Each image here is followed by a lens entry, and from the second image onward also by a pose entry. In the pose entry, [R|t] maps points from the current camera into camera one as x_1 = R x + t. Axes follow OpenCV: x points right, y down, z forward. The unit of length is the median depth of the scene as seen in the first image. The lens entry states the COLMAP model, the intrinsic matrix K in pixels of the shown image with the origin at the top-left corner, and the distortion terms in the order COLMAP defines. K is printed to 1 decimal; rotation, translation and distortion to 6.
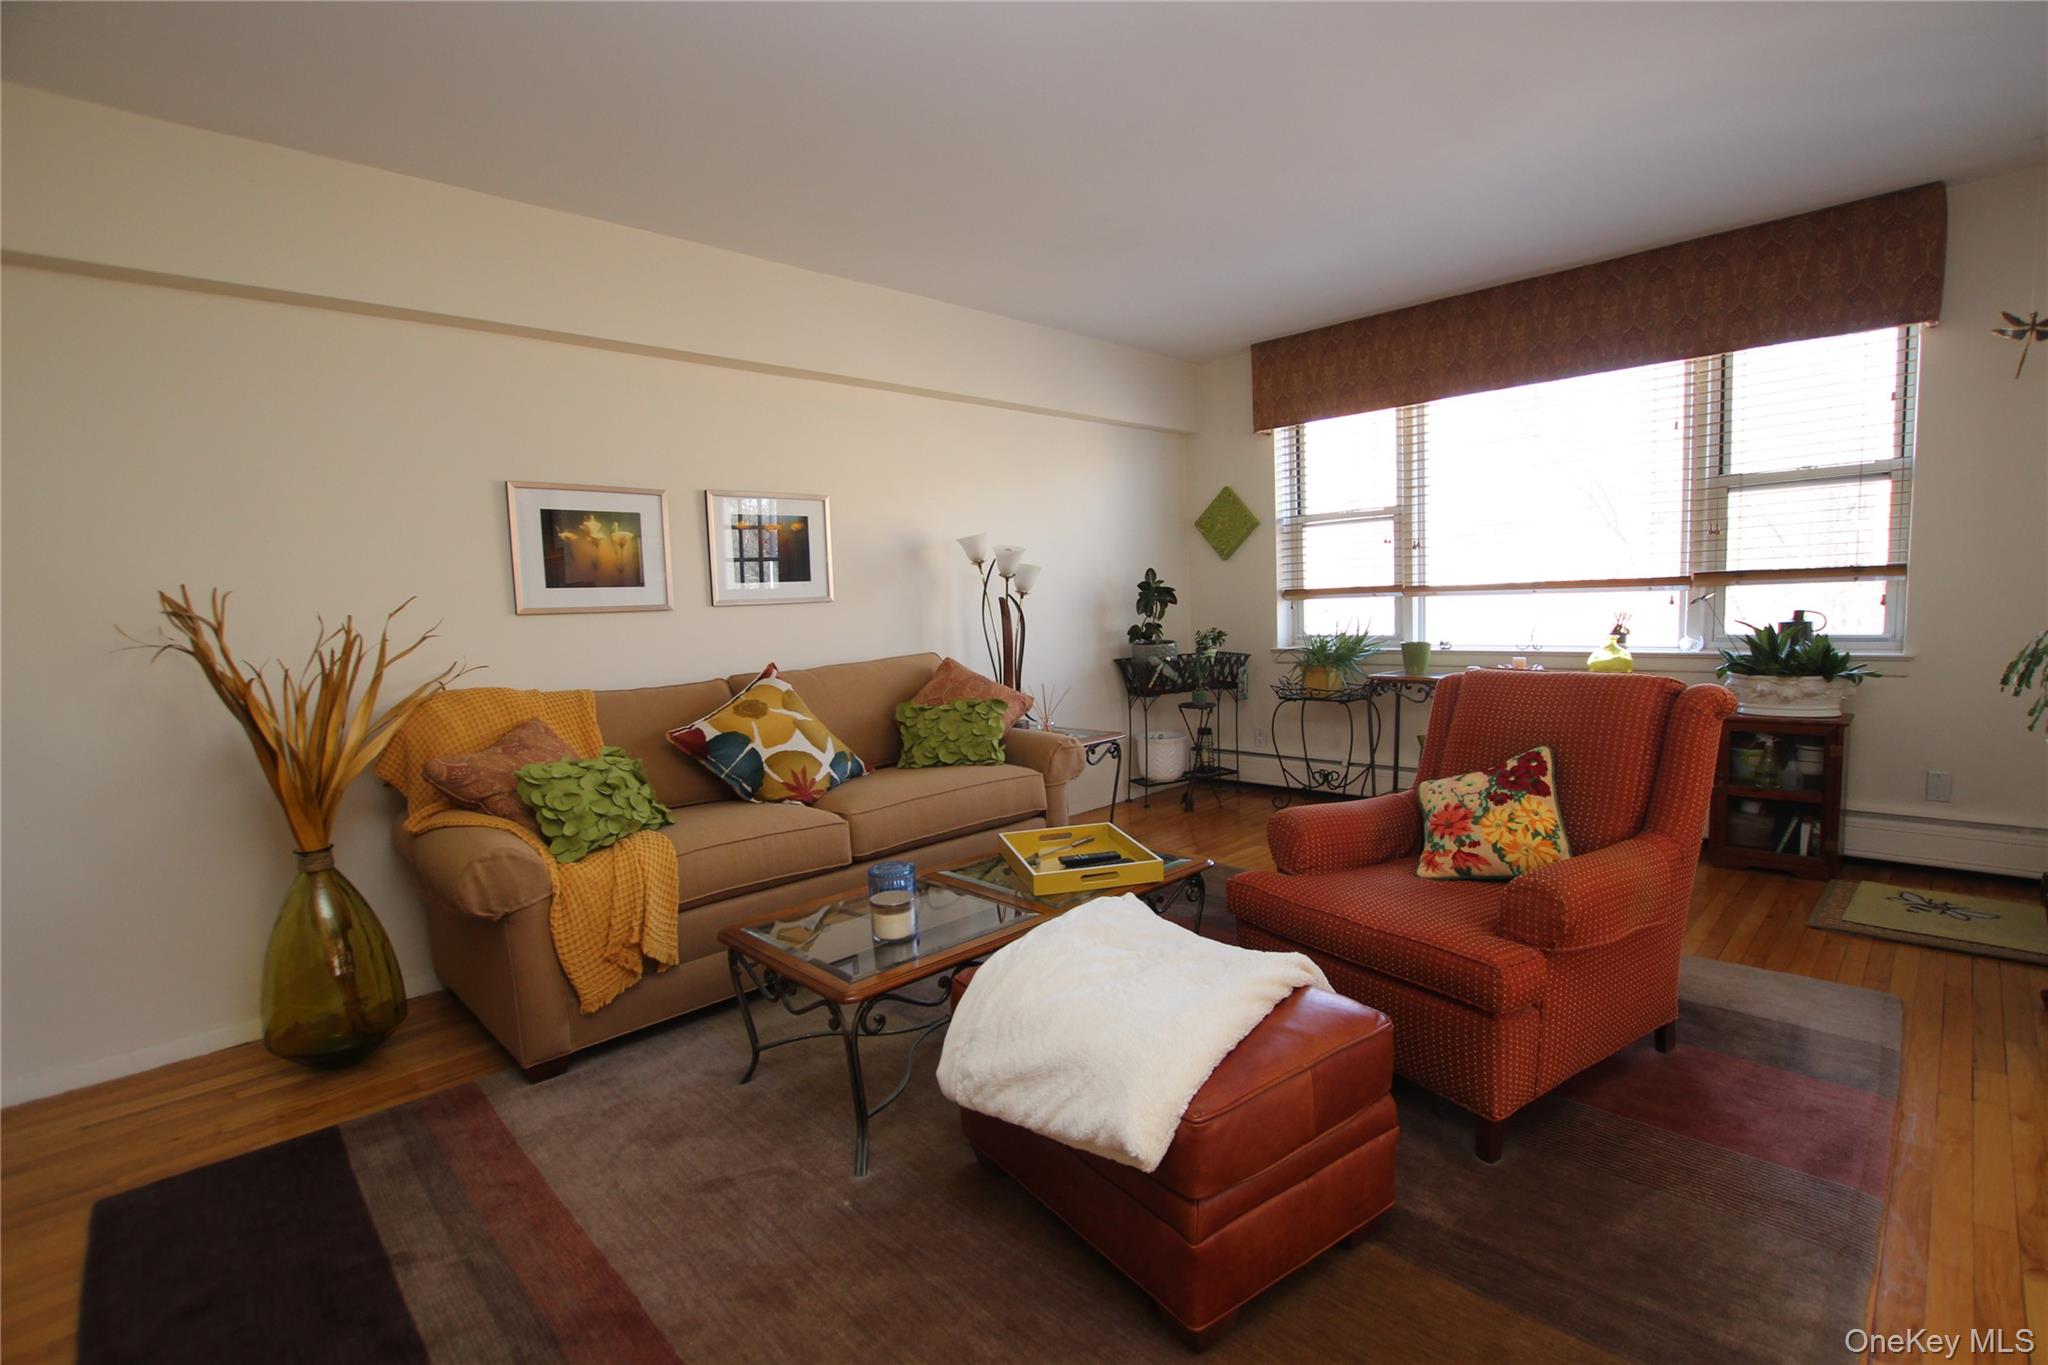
lens RADIAL K [[957.9, 0, 1025.9], [0, 957.9, 701.5], [0, 0, 1]] dist [-0.015693, 0.000241]
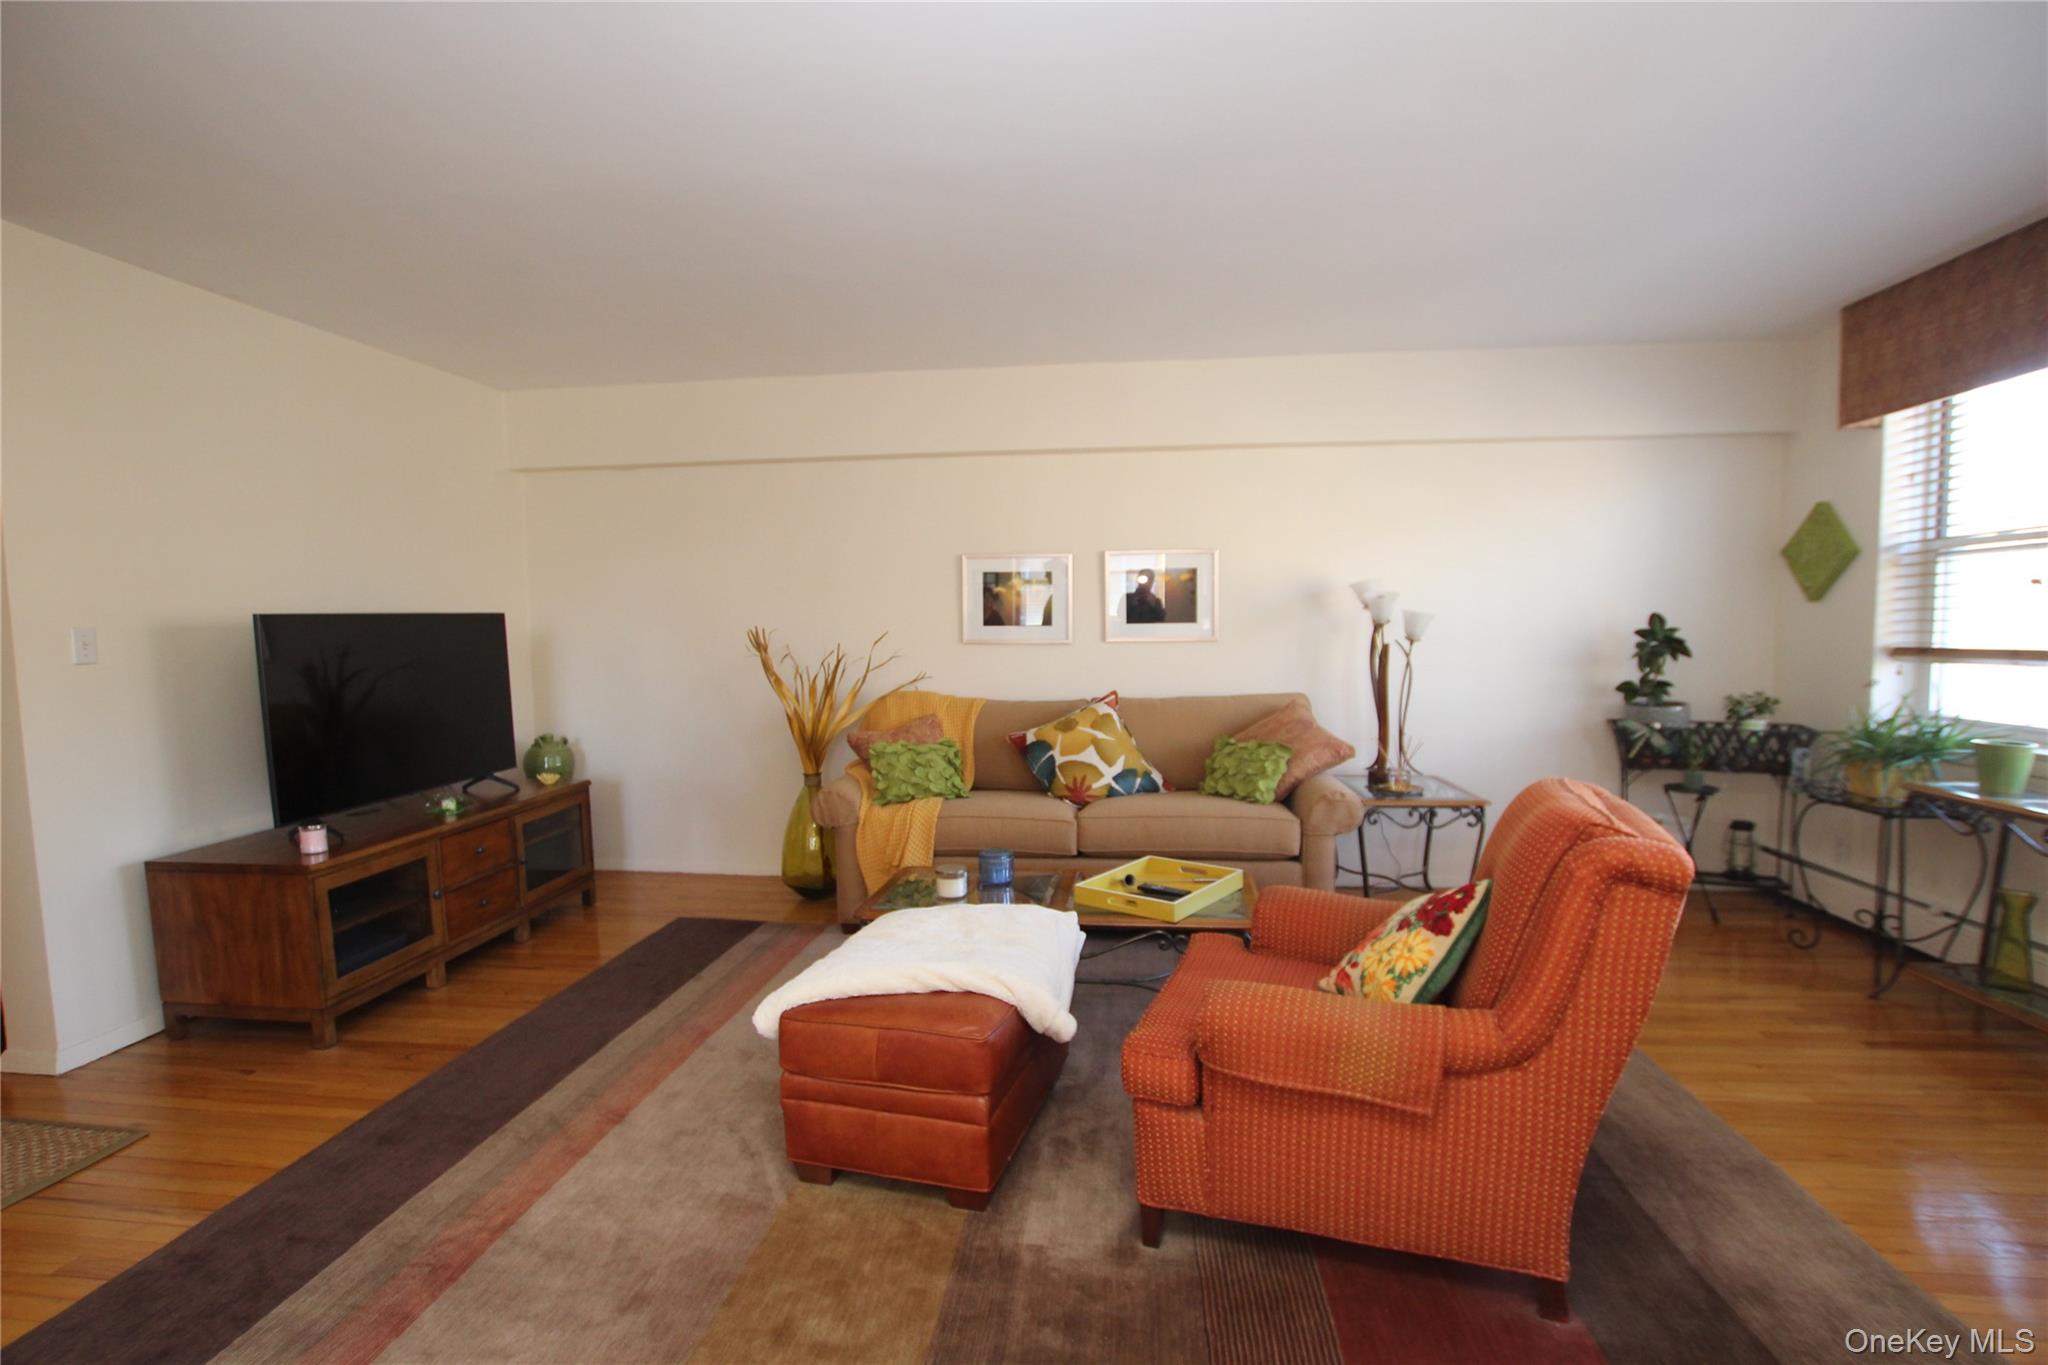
lens RADIAL K [[957.9, 0, 1025.9], [0, 957.9, 701.5], [0, 0, 1]] dist [-0.015693, 0.000241]
pose [[0.626346, 0.096807, -0.773511, 0.561460], [-0.097099, 0.994220, 0.045804, -0.064231], [0.773474, 0.046417, 0.632126, 0.107736]]
